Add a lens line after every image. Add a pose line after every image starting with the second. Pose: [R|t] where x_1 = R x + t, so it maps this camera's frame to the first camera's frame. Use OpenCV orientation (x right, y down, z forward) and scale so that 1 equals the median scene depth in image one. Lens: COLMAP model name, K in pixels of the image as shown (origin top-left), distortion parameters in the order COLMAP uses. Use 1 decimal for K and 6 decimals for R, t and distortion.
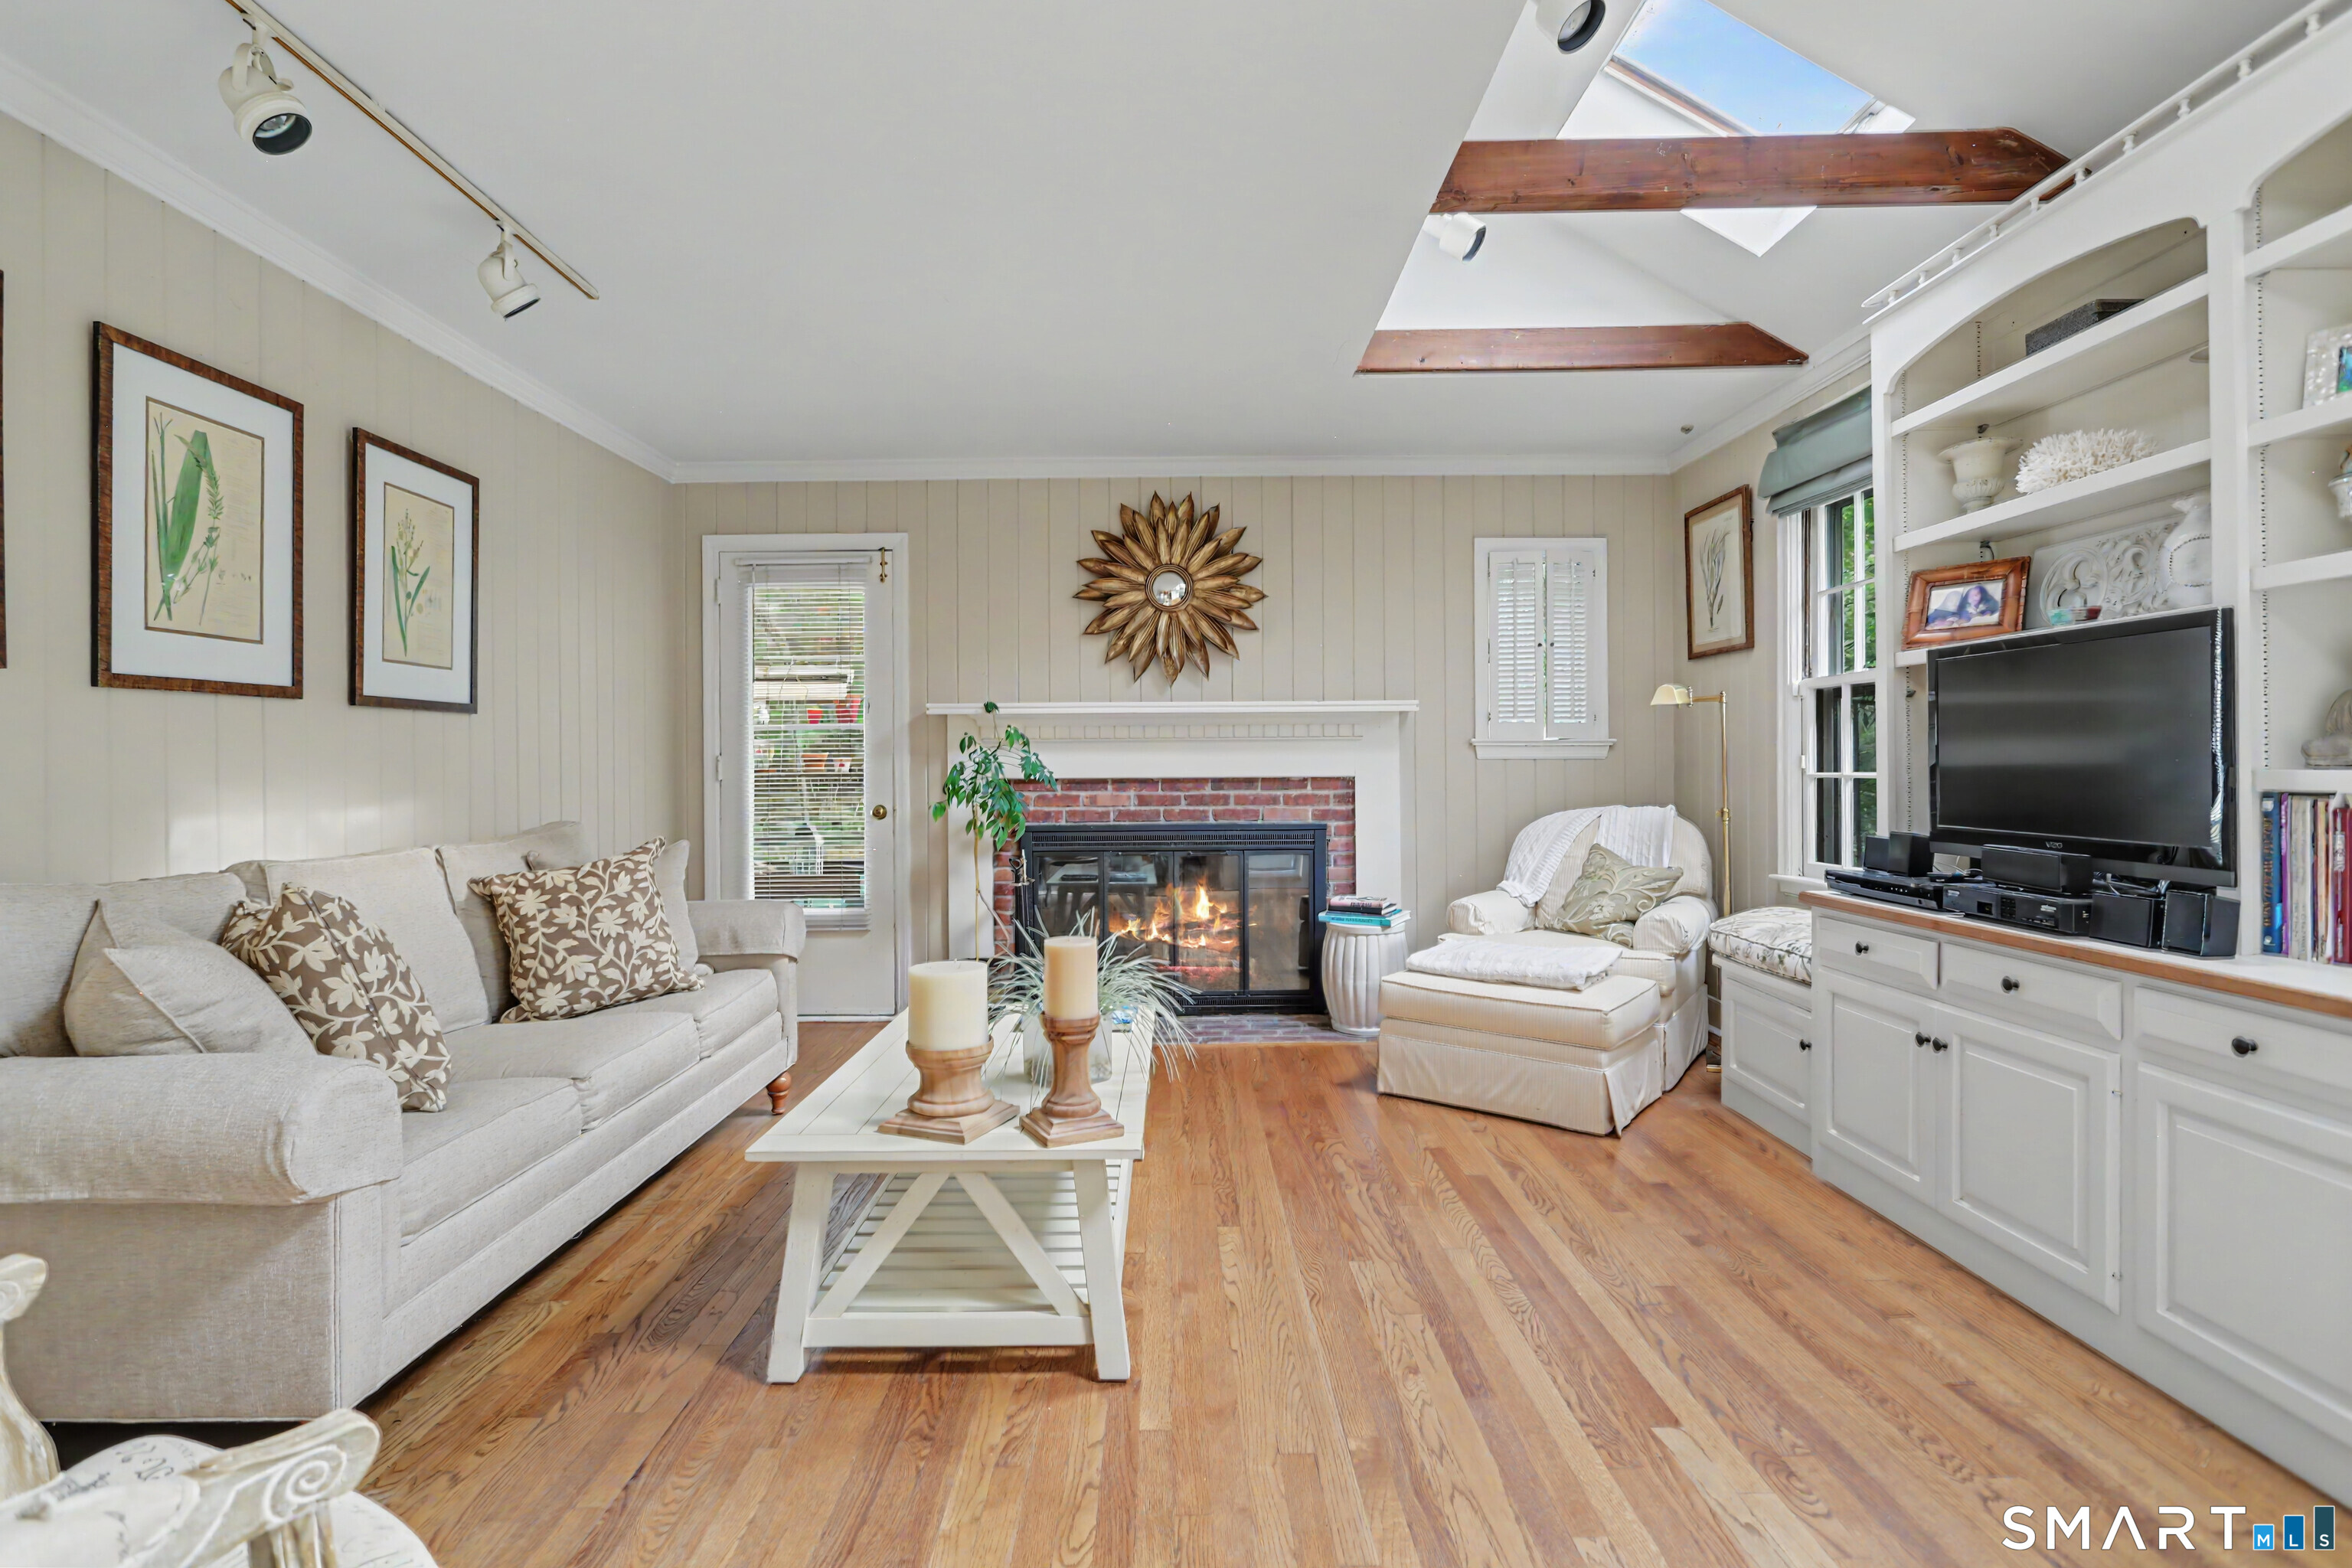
lens RADIAL K [[1114.1, 0, 1172.3], [0, 1114.1, 767.1], [0, 0, 1]] dist [-0.006206, 0.000756]
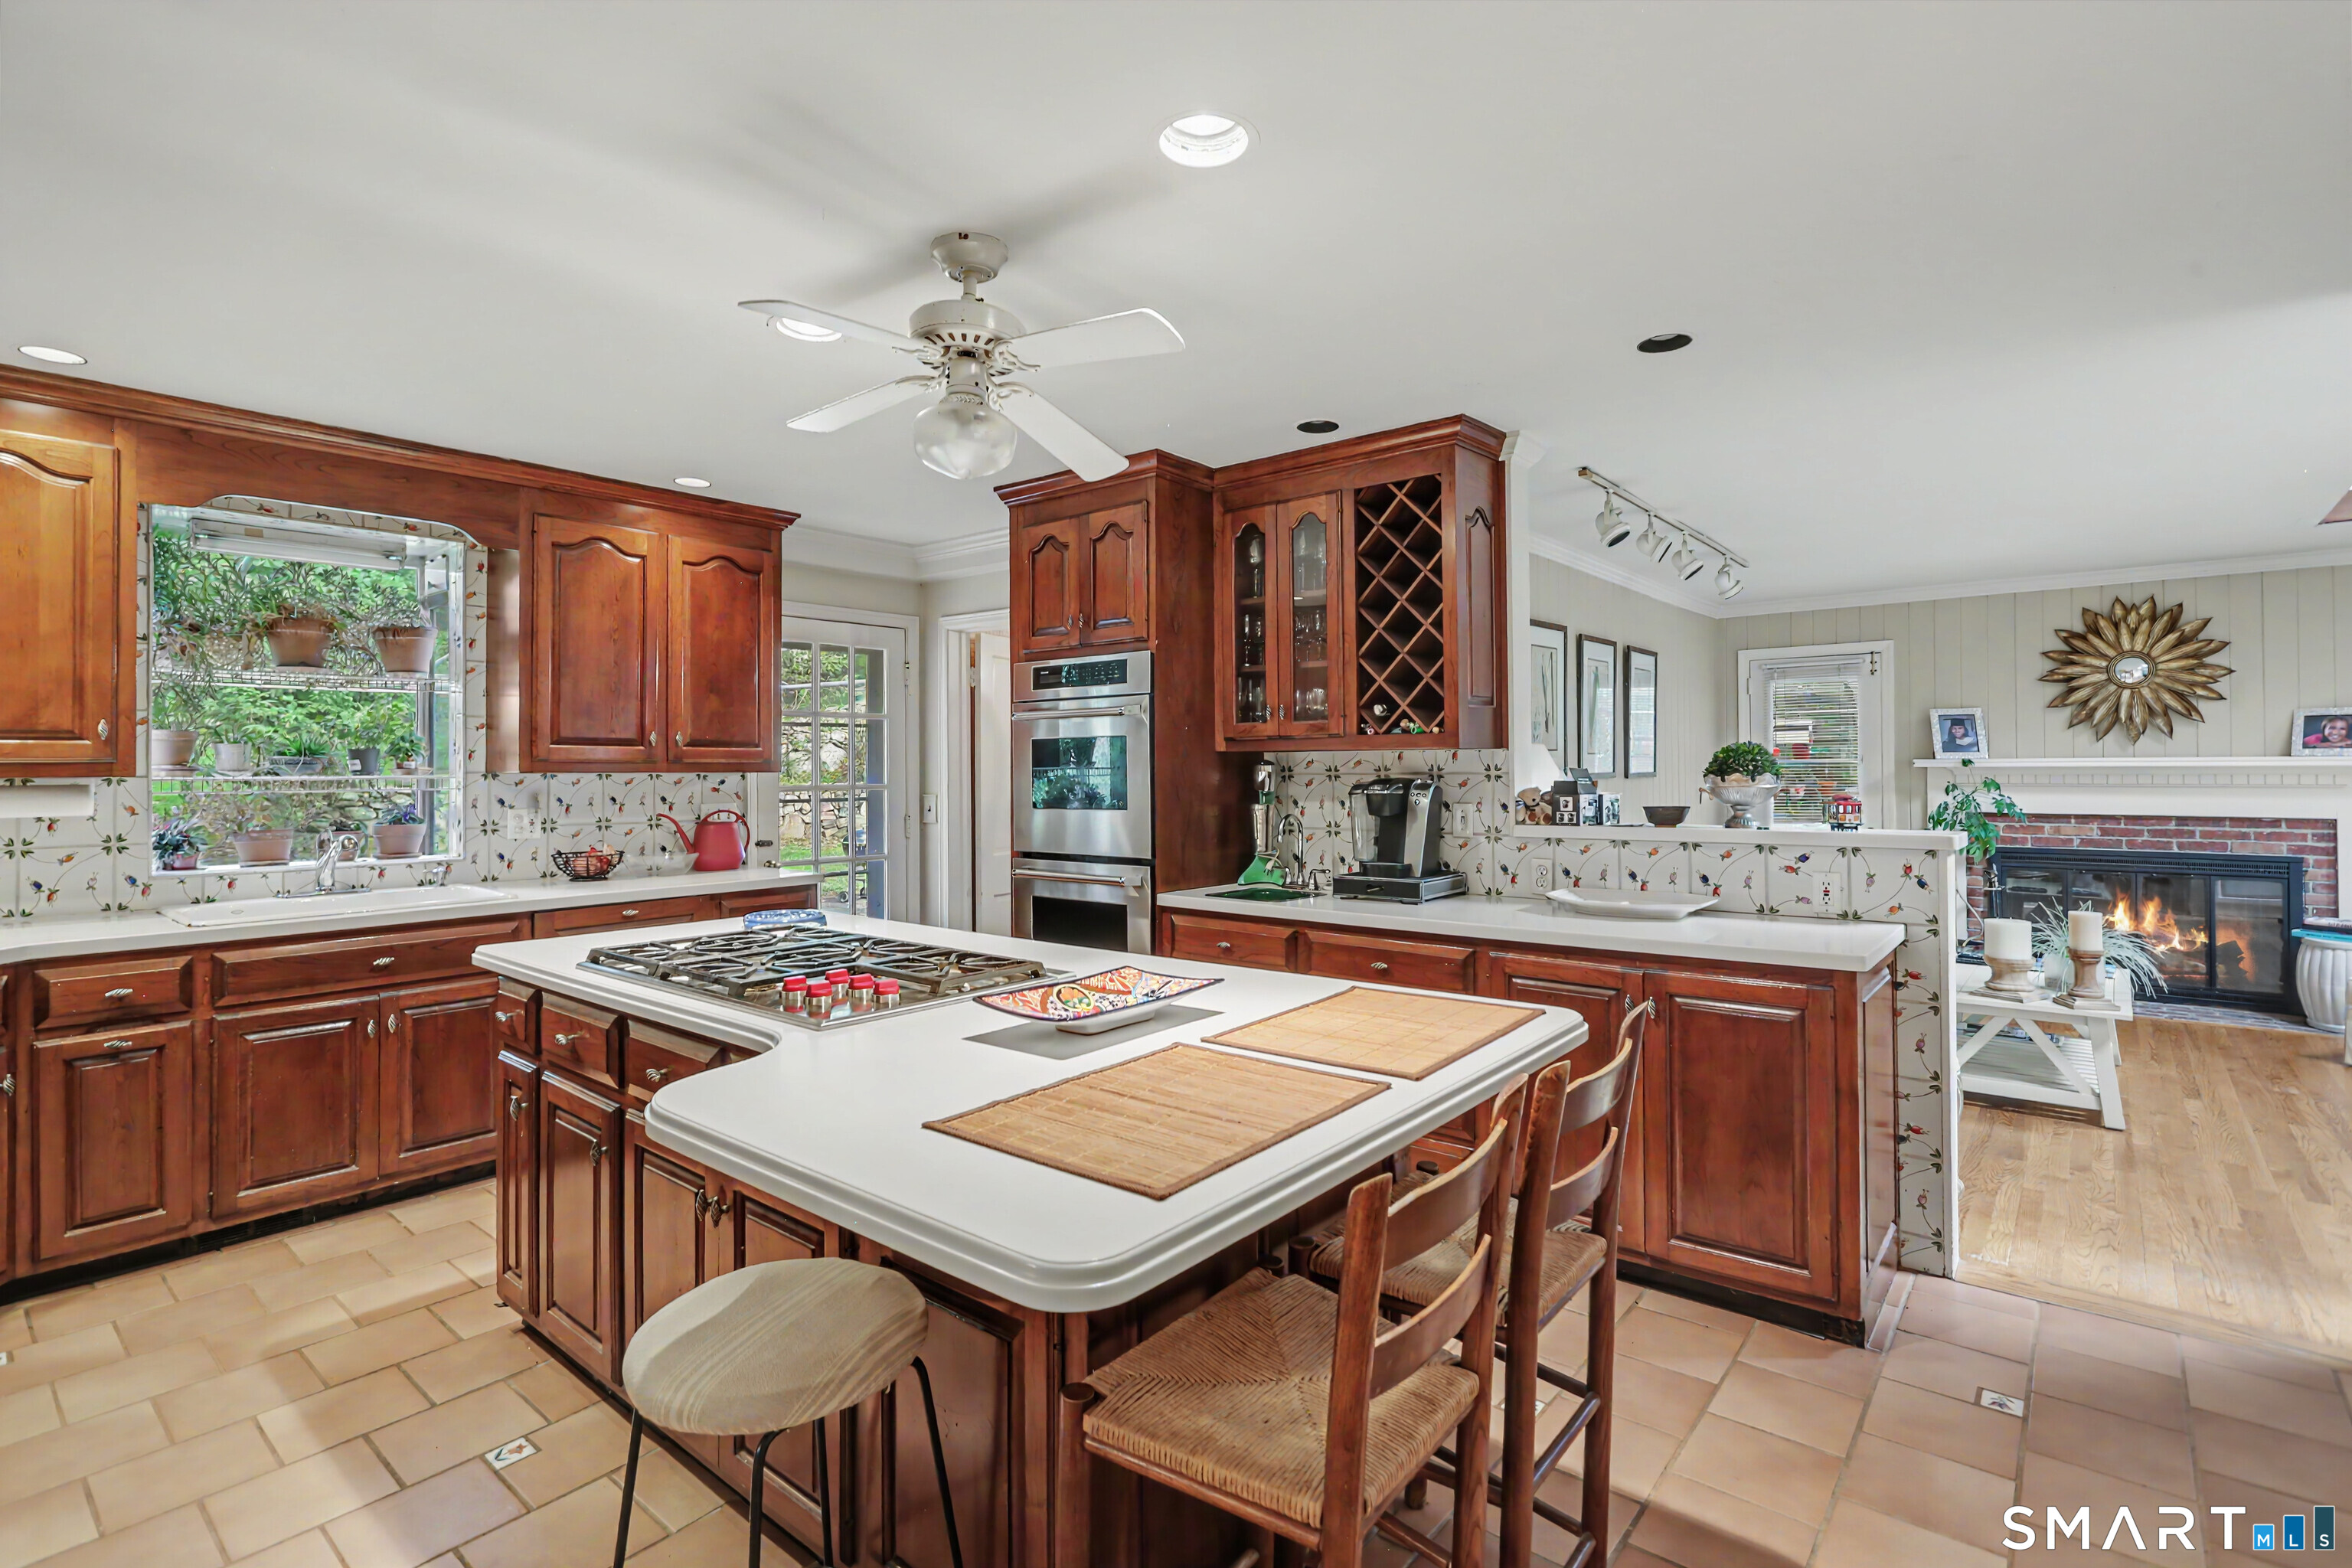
lens RADIAL K [[1114.1, 0, 1163.0], [0, 1114.1, 752.5], [0, 0, 1]] dist [-0.006206, 0.000756]
pose [[0.763107, -0.003996, -0.646260, -0.028988], [-0.001839, 0.999963, -0.008354, -0.051002], [0.646270, 0.007564, 0.763071, -0.722246]]
